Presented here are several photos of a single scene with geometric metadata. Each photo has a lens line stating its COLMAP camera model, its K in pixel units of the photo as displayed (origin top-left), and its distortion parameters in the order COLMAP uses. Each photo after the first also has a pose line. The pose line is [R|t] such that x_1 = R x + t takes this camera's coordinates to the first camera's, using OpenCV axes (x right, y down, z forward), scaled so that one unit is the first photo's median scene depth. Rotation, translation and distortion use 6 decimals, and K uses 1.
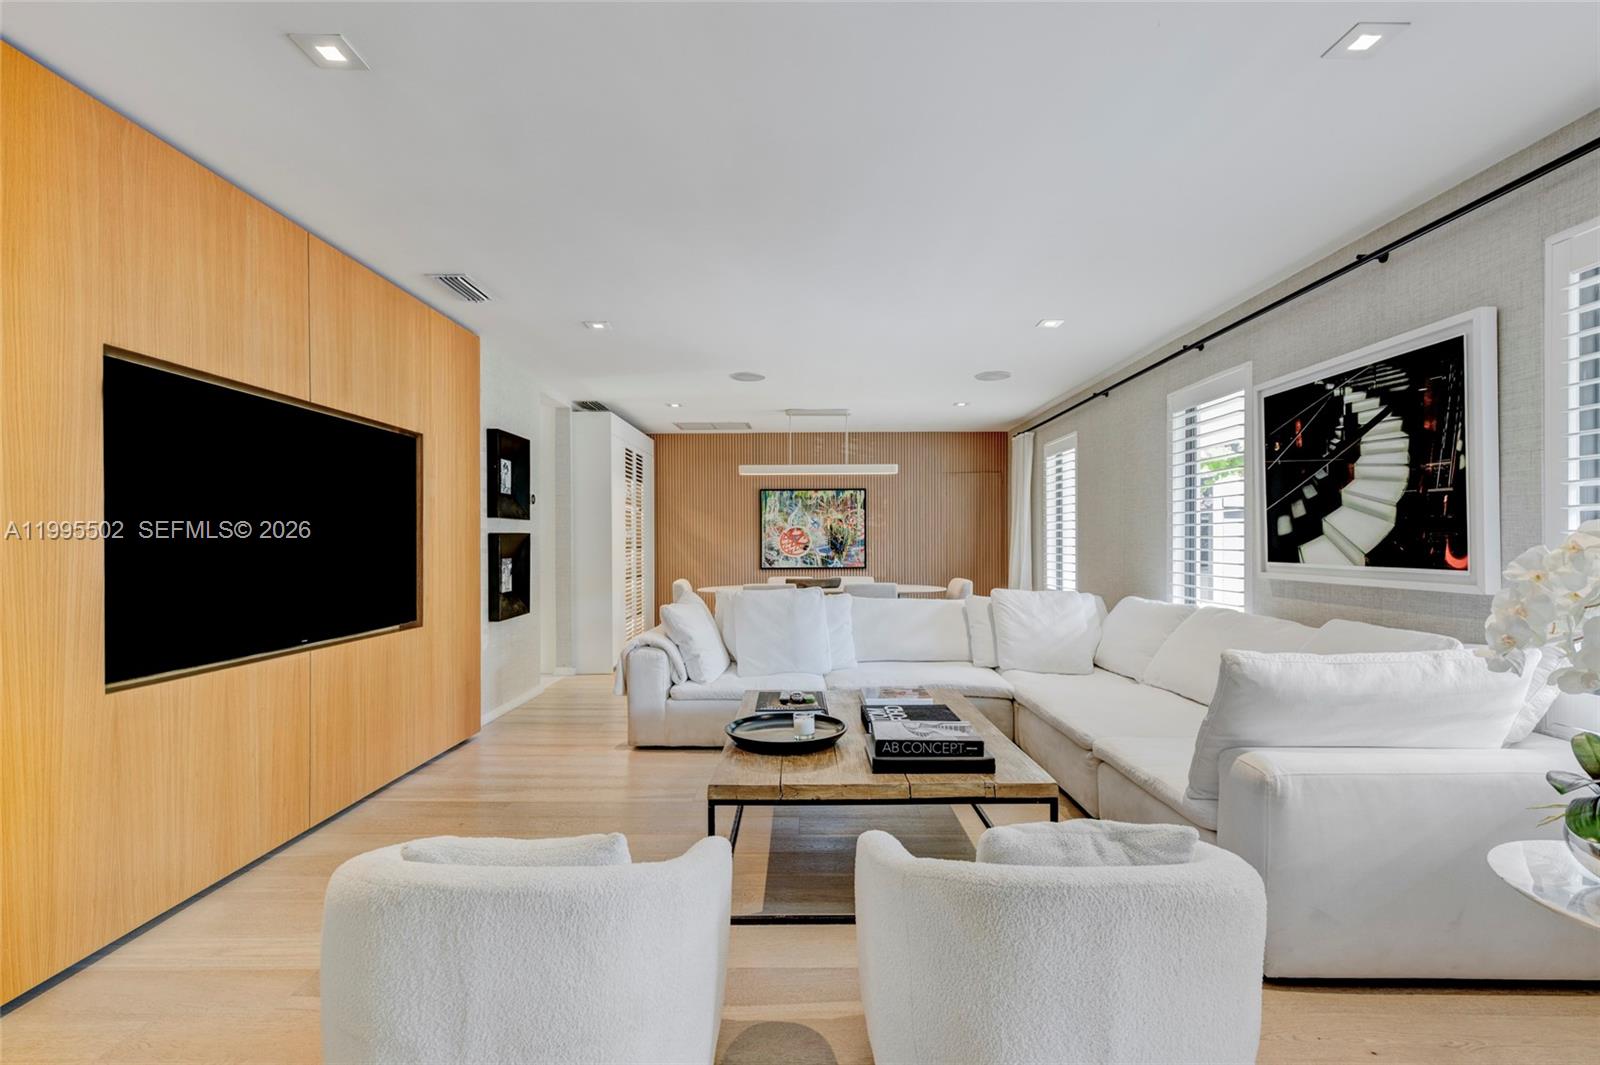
lens RADIAL K [[720.8, 0, 796.4], [0, 720.8, 543.8], [0, 0, 1]] dist [0.012830, -0.001017]
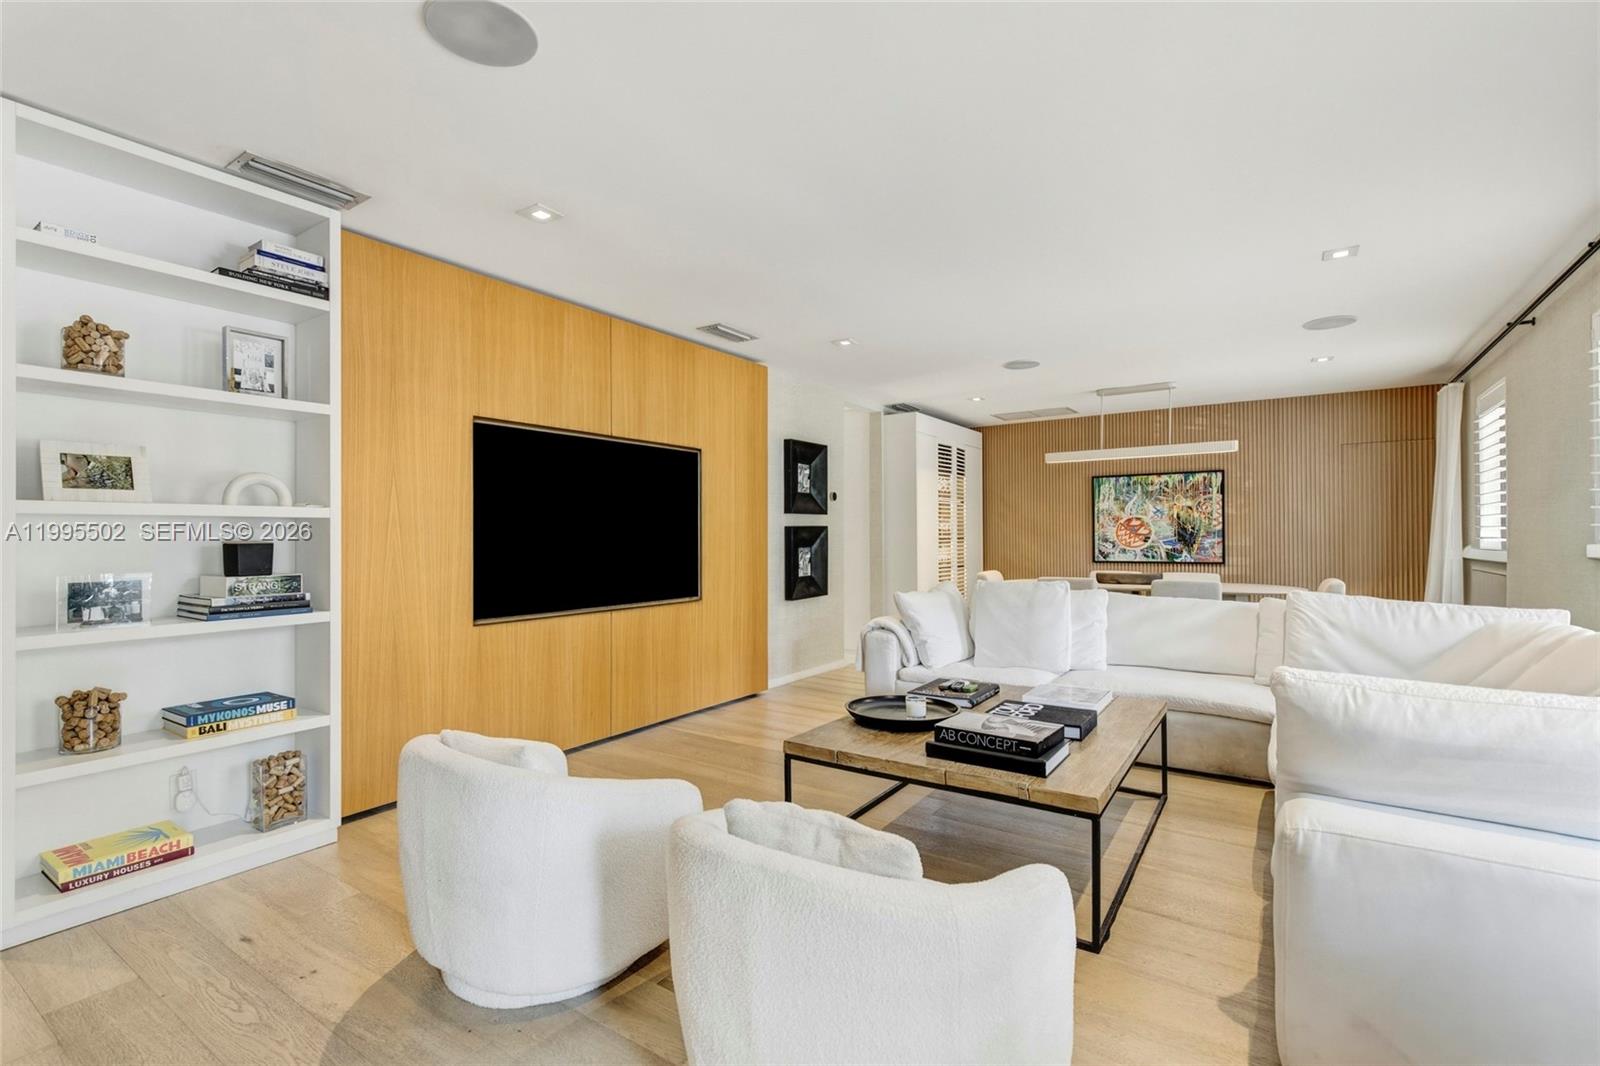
lens RADIAL K [[720.8, 0, 789.7], [0, 720.8, 528.2], [0, 0, 1]] dist [0.012830, -0.001017]
pose [[0.831267, -0.006756, -0.555832, 0.245674], [0.001172, 0.999945, -0.010402, 0.000451], [0.555872, 0.007996, 0.831229, 0.012553]]
